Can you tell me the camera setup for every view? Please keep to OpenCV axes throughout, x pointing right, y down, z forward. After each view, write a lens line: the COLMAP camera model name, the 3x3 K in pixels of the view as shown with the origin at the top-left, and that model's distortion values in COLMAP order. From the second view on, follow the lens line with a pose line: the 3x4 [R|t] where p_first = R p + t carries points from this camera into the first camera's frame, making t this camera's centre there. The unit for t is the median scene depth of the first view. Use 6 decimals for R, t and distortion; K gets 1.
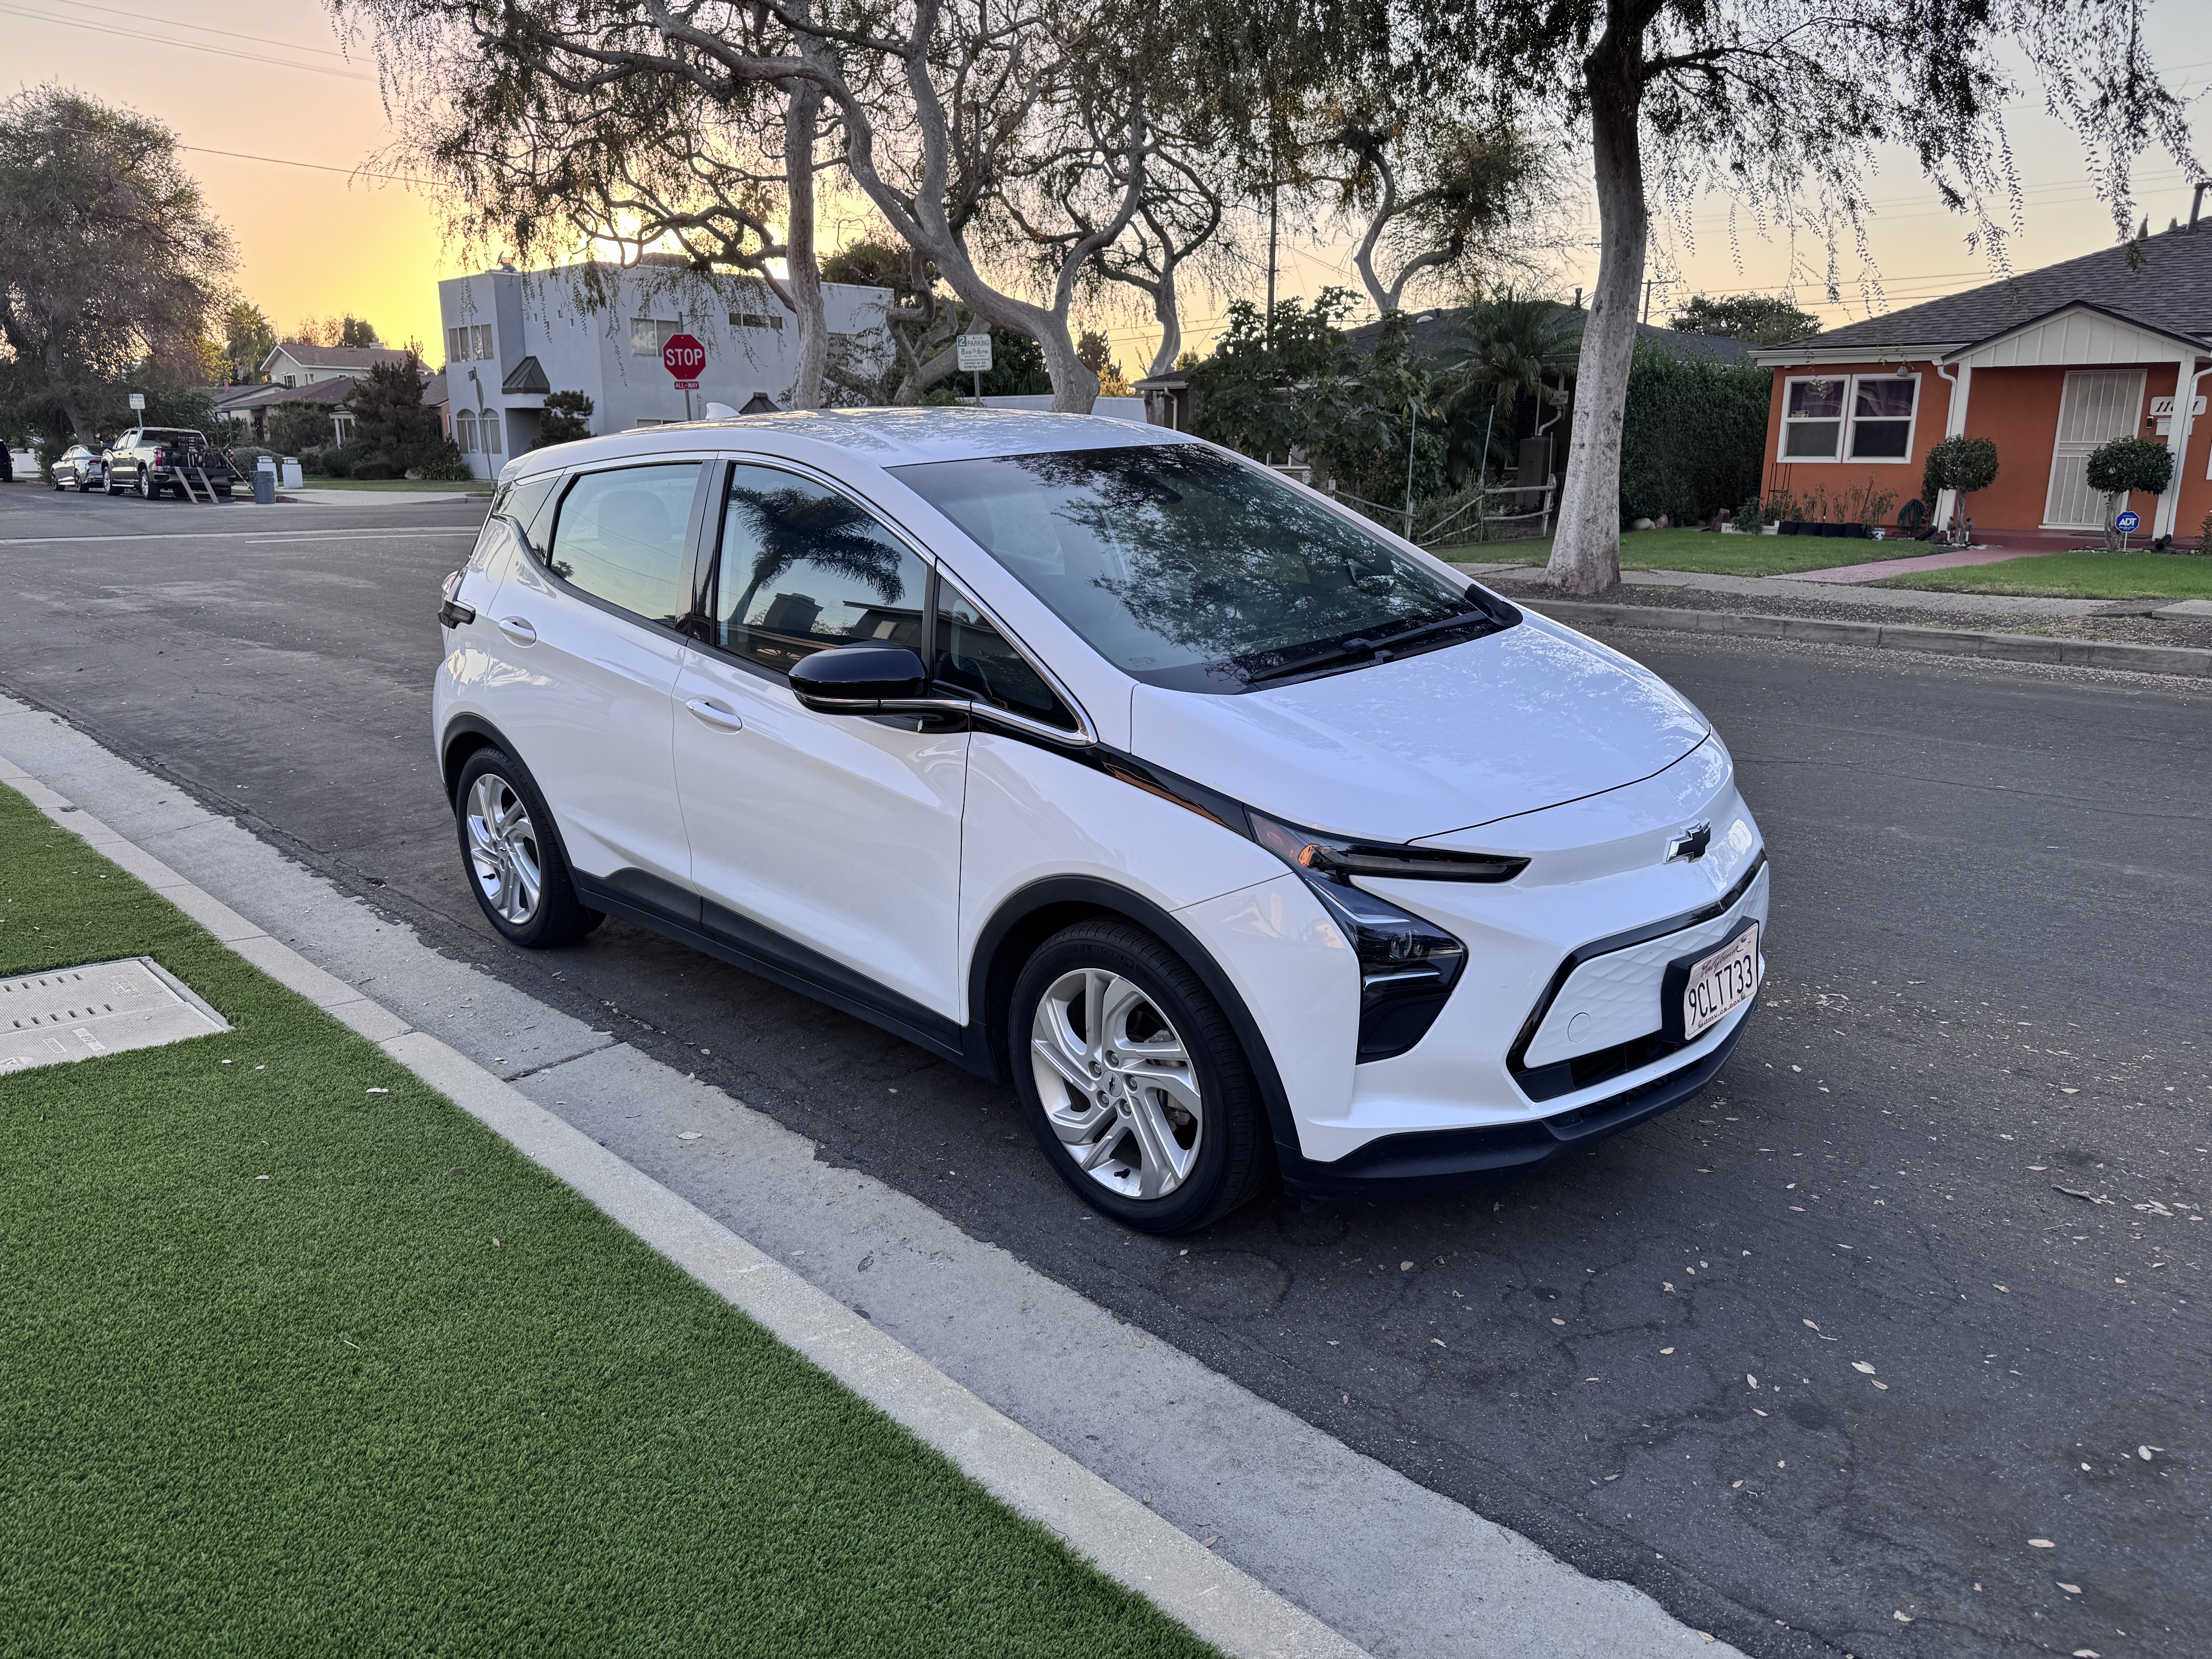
lens RADIAL K [[1542.6, 0, 1109.2], [0, 1542.6, 836.6], [0, 0, 1]] dist [0.026645, -0.036506]
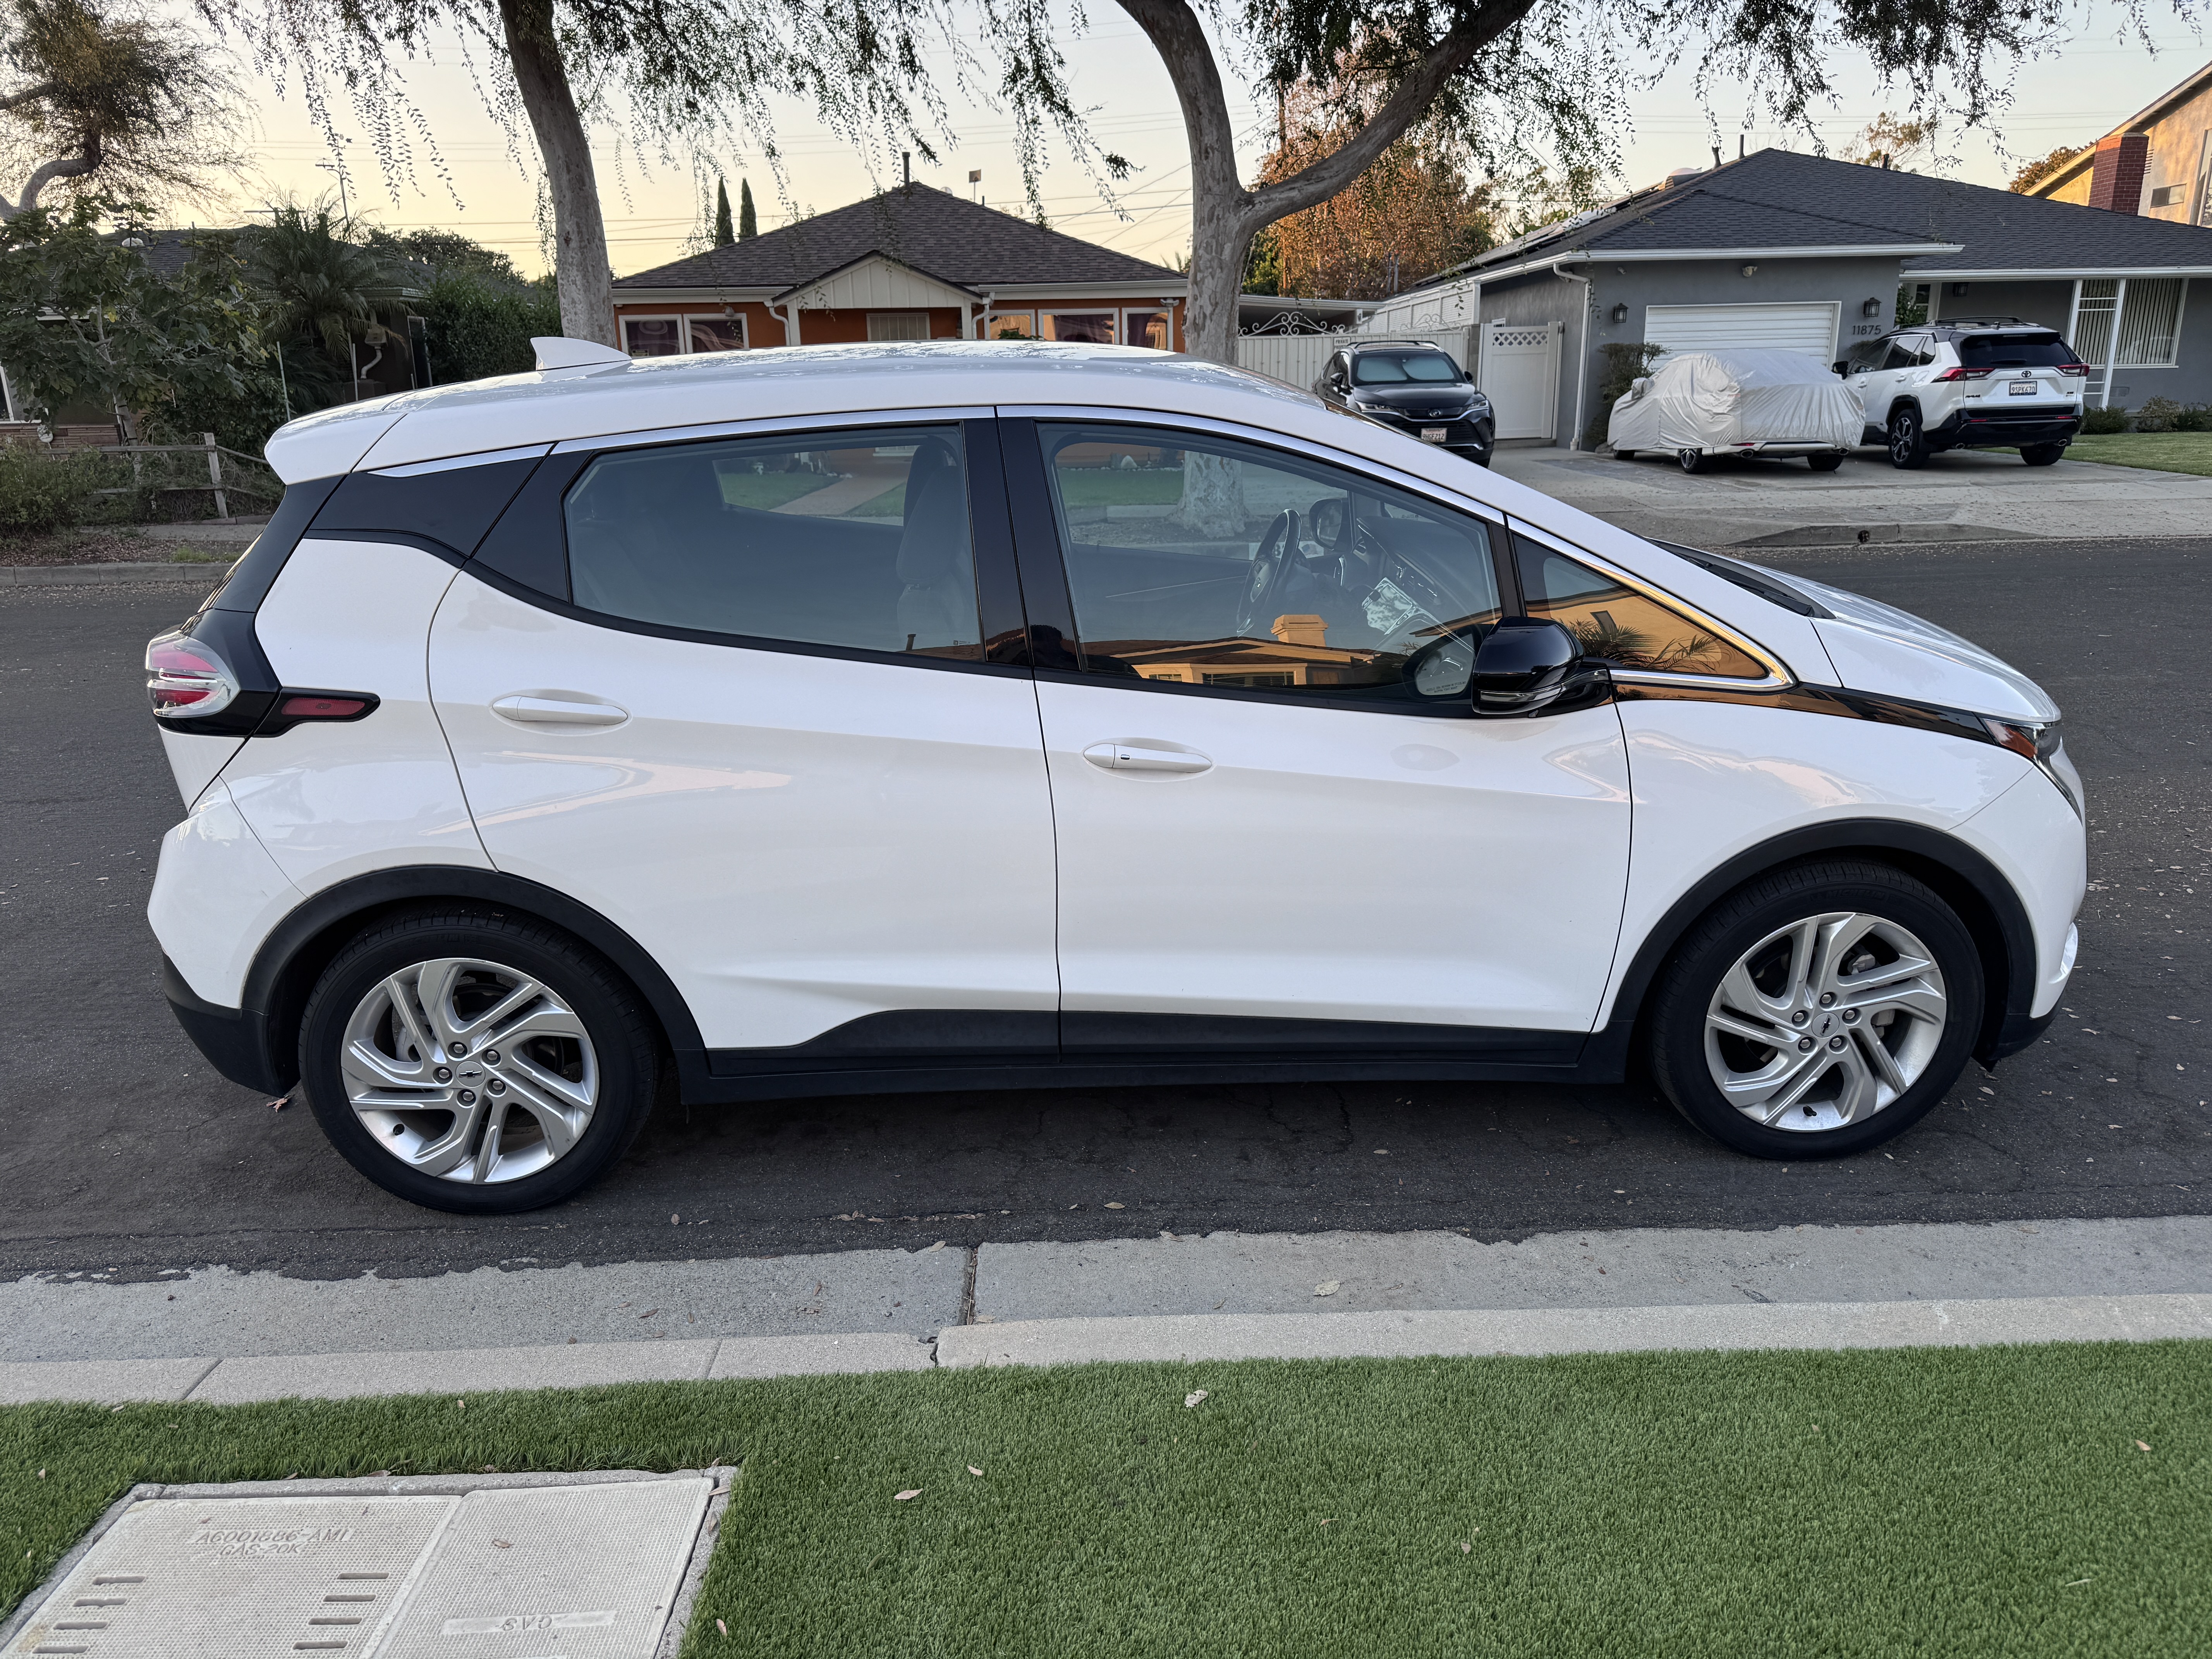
lens RADIAL K [[1542.6, 0, 1109.2], [0, 1542.6, 836.6], [0, 0, 1]] dist [0.026645, -0.036506]
pose [[0.690354, -0.222085, 0.688541, -0.694847], [0.197432, 0.973427, 0.116021, -0.116099], [-0.696011, 0.055844, 0.715856, 0.426138]]
